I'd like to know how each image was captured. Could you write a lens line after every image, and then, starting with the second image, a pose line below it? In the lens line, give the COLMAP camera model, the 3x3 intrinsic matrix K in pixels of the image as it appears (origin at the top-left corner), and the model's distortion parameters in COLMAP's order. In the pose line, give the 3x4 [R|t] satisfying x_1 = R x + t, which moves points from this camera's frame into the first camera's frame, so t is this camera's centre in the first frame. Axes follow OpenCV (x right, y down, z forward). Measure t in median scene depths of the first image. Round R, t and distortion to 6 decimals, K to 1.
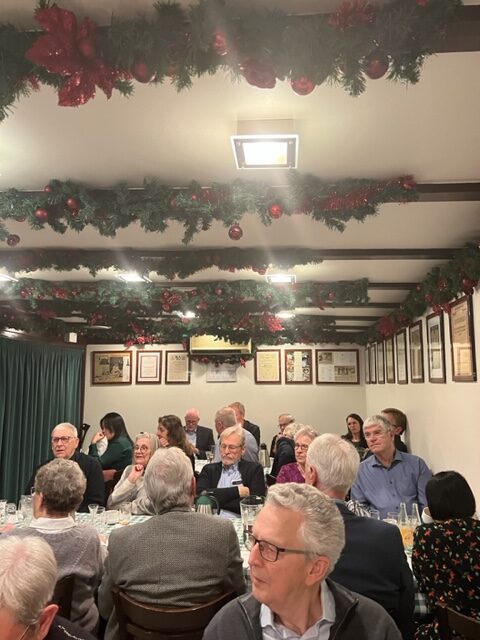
lens RADIAL K [[479.6, 0, 239.9], [0, 479.6, 320.0], [0, 0, 1]] dist [0.009511, 0.002030]
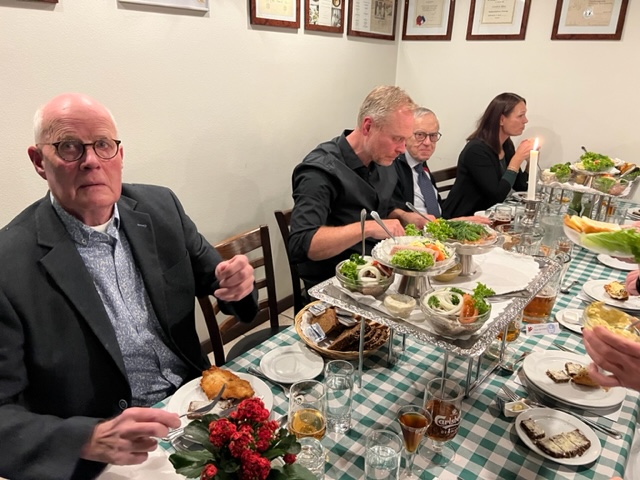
lens RADIAL K [[479.6, 0, 320.1], [0, 479.6, 240.0], [0, 0, 1]] dist [0.009511, 0.002030]
pose [[0.576629, -0.270033, 0.771091, -0.272599], [-0.127380, 0.902545, 0.411324, 0.124150], [-0.807015, -0.335403, 0.486037, 0.724575]]
